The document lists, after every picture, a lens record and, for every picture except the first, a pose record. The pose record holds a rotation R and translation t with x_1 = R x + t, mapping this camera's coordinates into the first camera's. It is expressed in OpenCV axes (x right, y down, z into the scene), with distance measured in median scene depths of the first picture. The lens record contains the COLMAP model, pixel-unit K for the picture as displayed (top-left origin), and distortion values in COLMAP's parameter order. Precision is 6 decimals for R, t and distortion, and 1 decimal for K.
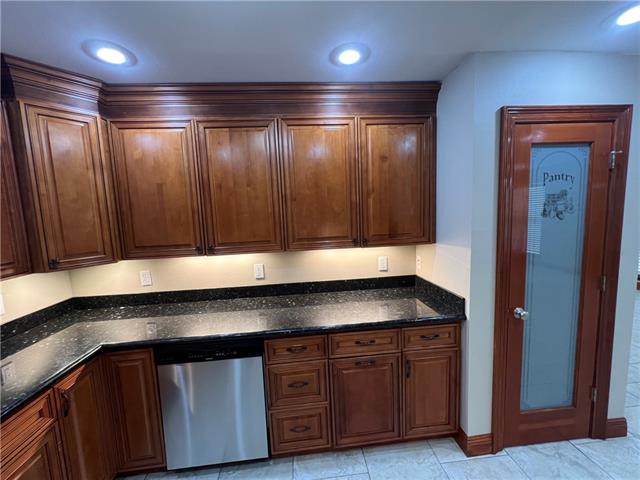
lens RADIAL K [[258.9, 0, 318.0], [0, 258.9, 242.7], [0, 0, 1]] dist [0.004588, -0.000307]
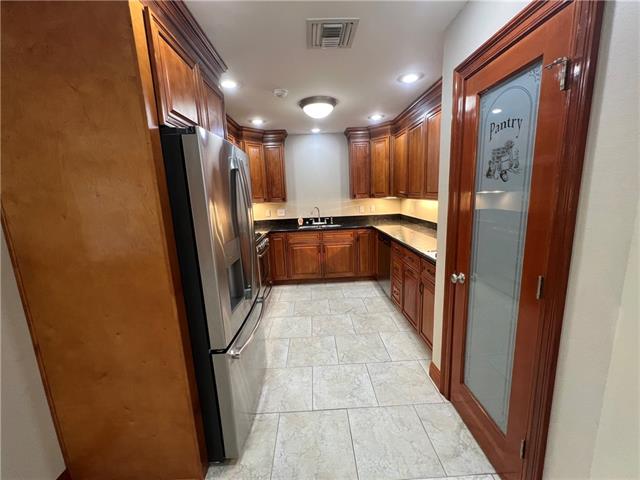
lens RADIAL K [[258.9, 0, 320.4], [0, 258.9, 238.2], [0, 0, 1]] dist [0.004588, -0.000307]
pose [[-0.055328, 0.227279, -0.972257, 1.741817], [-0.058364, 0.971347, 0.230387, -0.072020], [0.996761, 0.069491, -0.040478, 0.508673]]
